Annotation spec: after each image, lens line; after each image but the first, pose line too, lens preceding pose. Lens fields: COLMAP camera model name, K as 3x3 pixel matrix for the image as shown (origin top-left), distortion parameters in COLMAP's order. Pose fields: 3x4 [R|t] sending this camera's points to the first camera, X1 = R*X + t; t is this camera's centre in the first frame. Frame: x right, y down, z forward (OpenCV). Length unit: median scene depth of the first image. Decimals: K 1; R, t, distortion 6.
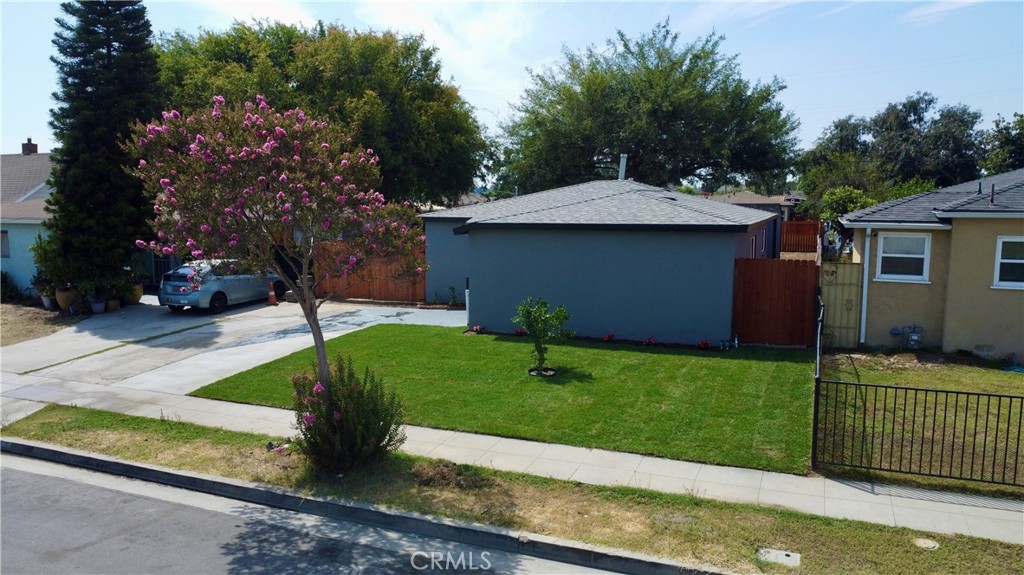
lens RADIAL K [[737.2, 0, 512.0], [0, 737.2, 287.5], [0, 0, 1]] dist [-0.027575, -0.006912]
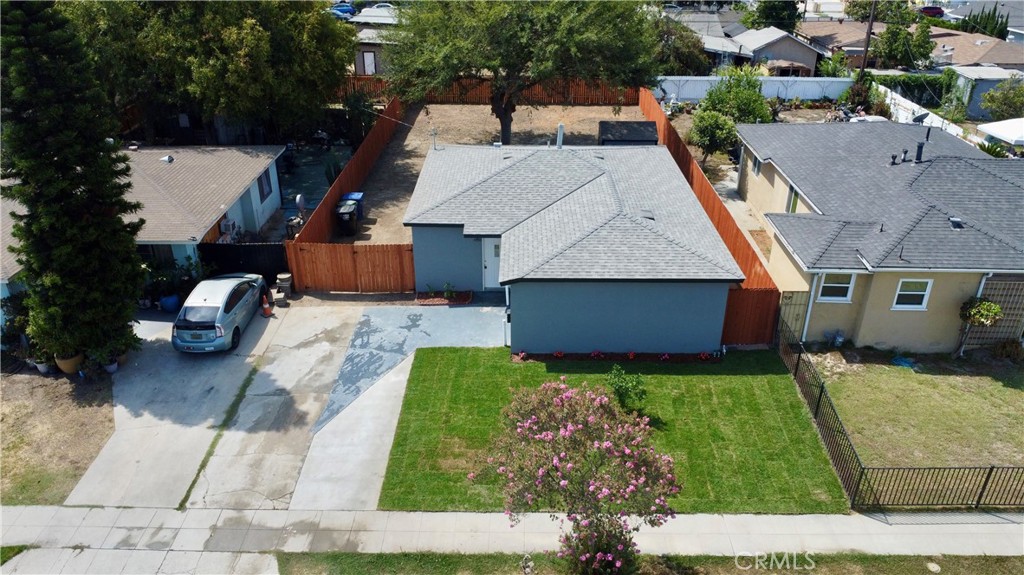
lens RADIAL K [[737.2, 0, 512.0], [0, 737.2, 287.5], [0, 0, 1]] dist [-0.027575, -0.006912]
pose [[0.933002, -0.165007, 0.319814, -0.593653], [0.045290, 0.935459, 0.350522, -0.652322], [-0.357011, -0.312553, 0.880258, -0.048988]]
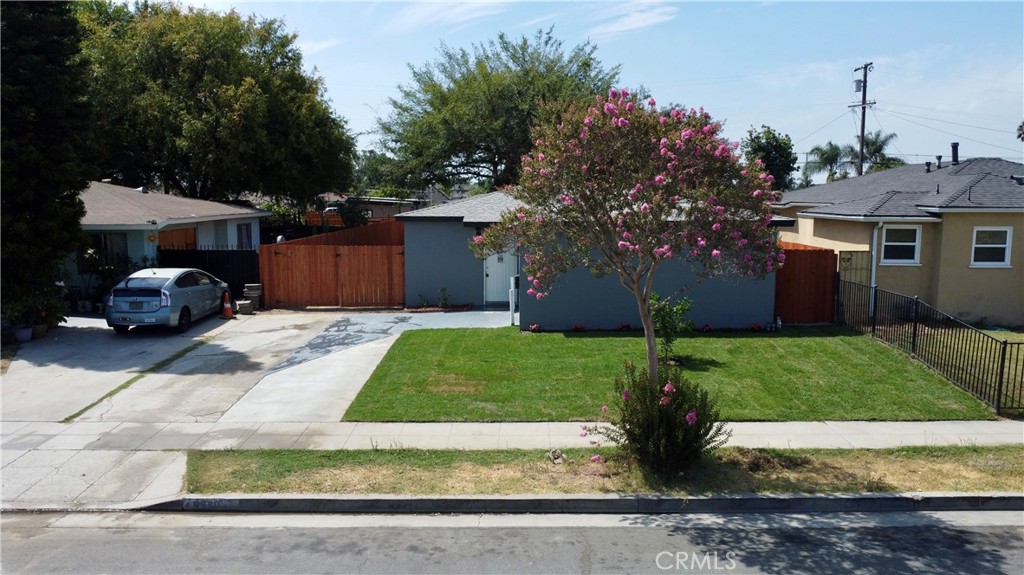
lens RADIAL K [[737.2, 0, 512.0], [0, 737.2, 287.5], [0, 0, 1]] dist [-0.027575, -0.006912]
pose [[0.928184, -0.045128, 0.369375, -0.600424], [0.044320, 0.998960, 0.010678, -0.013915], [-0.369473, 0.006460, 0.929219, 0.113141]]
